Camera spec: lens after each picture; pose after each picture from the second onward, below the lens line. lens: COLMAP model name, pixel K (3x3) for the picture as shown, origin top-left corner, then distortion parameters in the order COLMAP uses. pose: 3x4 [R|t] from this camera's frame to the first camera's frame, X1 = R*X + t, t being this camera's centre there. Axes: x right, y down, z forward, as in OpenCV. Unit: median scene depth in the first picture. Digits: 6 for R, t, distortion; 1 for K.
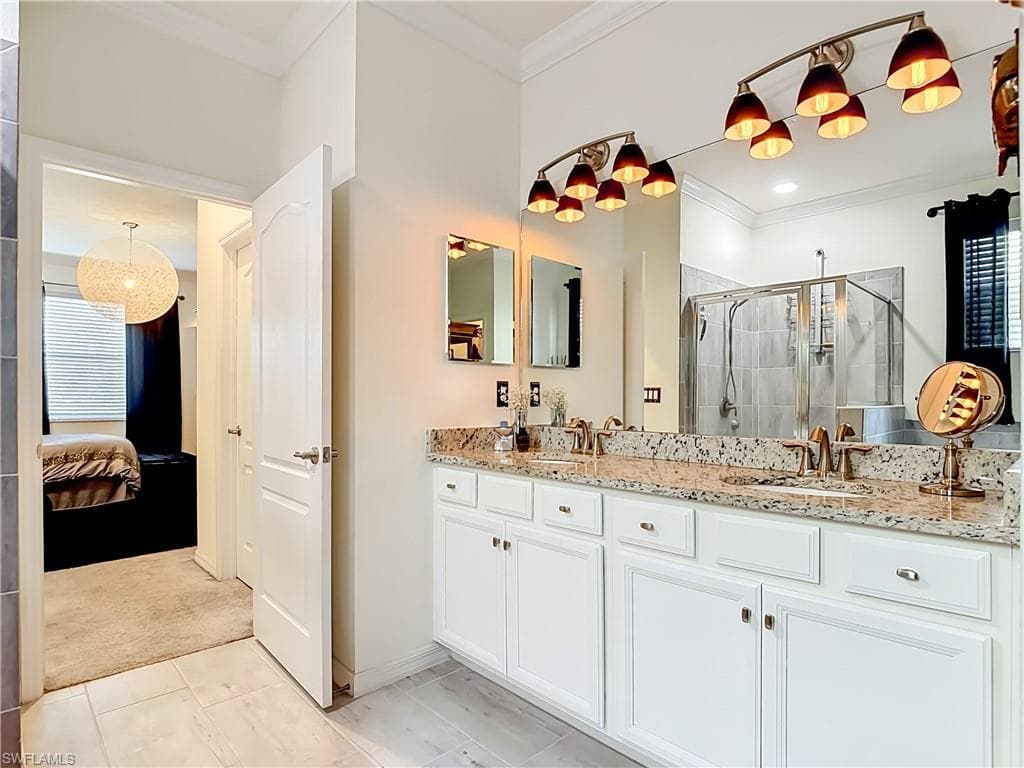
lens RADIAL K [[542.5, 0, 509.2], [0, 542.5, 398.0], [0, 0, 1]] dist [0.004089, -0.022976]
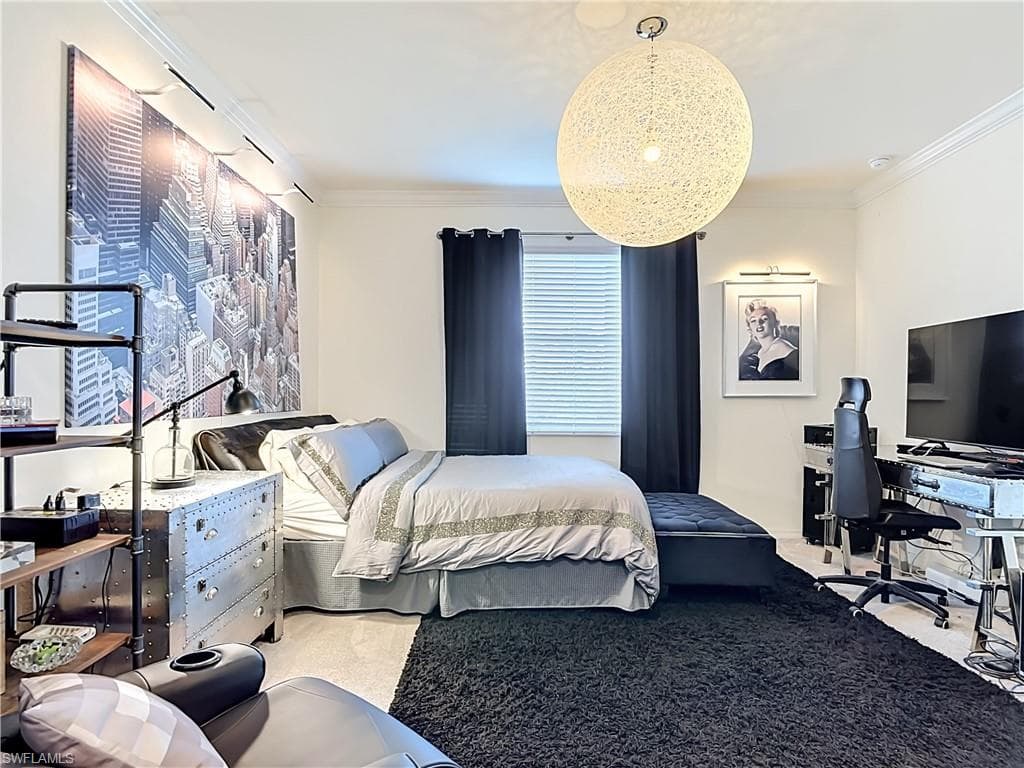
lens RADIAL K [[542.5, 0, 509.2], [0, 542.5, 398.0], [0, 0, 1]] dist [0.004089, -0.022976]
pose [[0.711544, 0.010526, -0.702562, -0.953016], [-0.007197, 0.999945, 0.007693, -0.020497], [0.702604, -0.000418, 0.711581, 1.215663]]
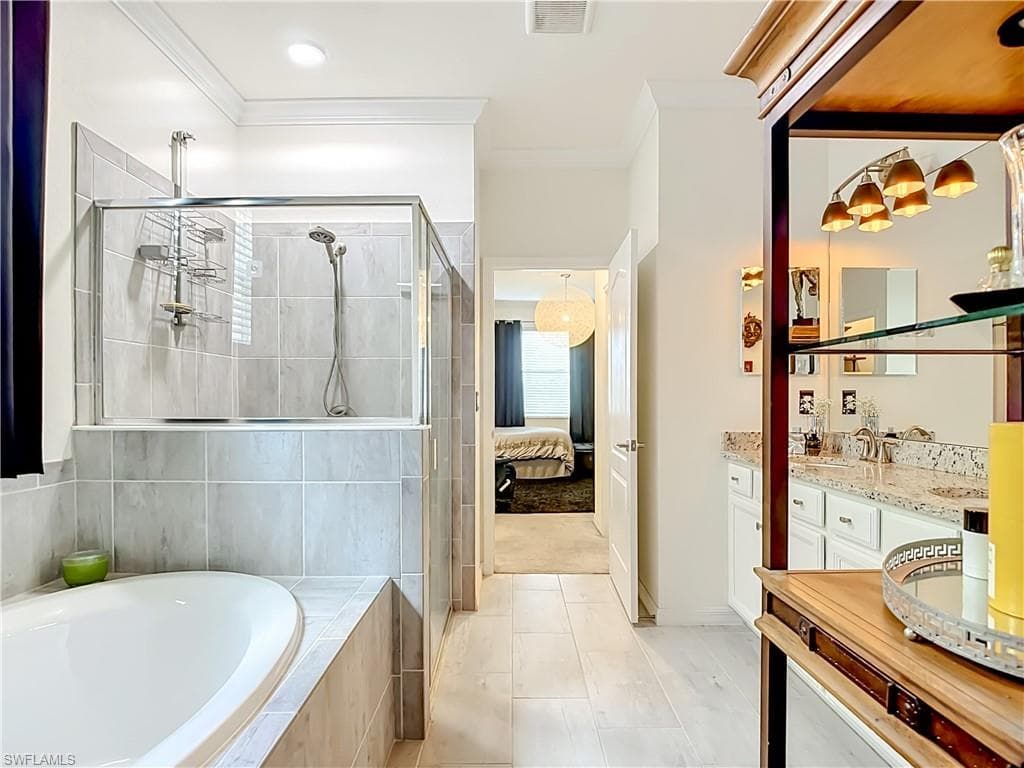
lens RADIAL K [[542.5, 0, 509.2], [0, 542.5, 398.0], [0, 0, 1]] dist [0.004089, -0.022976]
pose [[0.718770, -0.002138, -0.695245, 0.325199], [0.000250, 0.999996, -0.002817, -0.013332], [0.695248, 0.001852, 0.718768, -0.198831]]
